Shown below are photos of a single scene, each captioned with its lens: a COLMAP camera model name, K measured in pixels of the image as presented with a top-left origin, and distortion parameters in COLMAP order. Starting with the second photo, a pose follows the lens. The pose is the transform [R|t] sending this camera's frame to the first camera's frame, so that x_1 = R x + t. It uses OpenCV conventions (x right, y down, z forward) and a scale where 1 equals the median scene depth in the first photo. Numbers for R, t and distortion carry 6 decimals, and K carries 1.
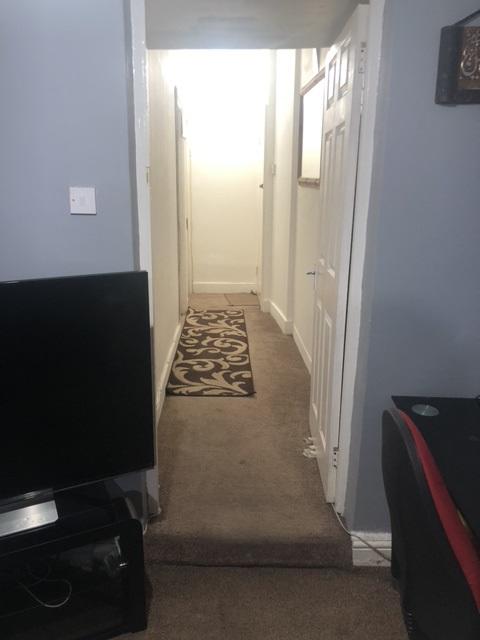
lens RADIAL K [[526.4, 0, 222.6], [0, 526.4, 308.6], [0, 0, 1]] dist [0.039910, -0.047190]
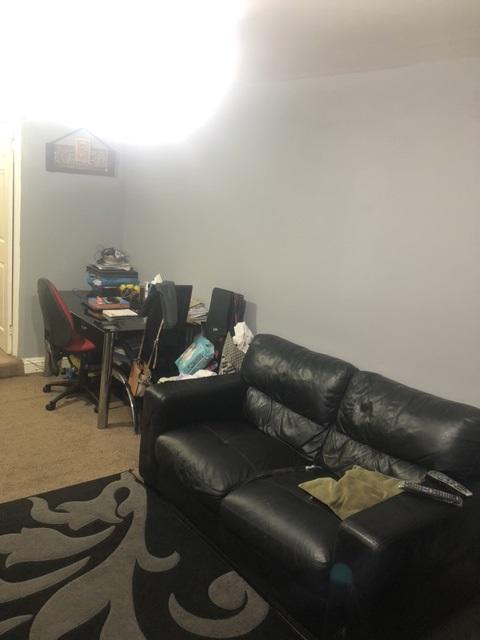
lens RADIAL K [[526.4, 0, 225.2], [0, 526.4, 318.3], [0, 0, 1]] dist [0.039910, -0.047190]
pose [[0.765132, -0.074698, 0.639525, -0.300004], [0.065266, 0.997129, 0.038382, 0.135390], [-0.640557, 0.012372, 0.767811, -0.724422]]
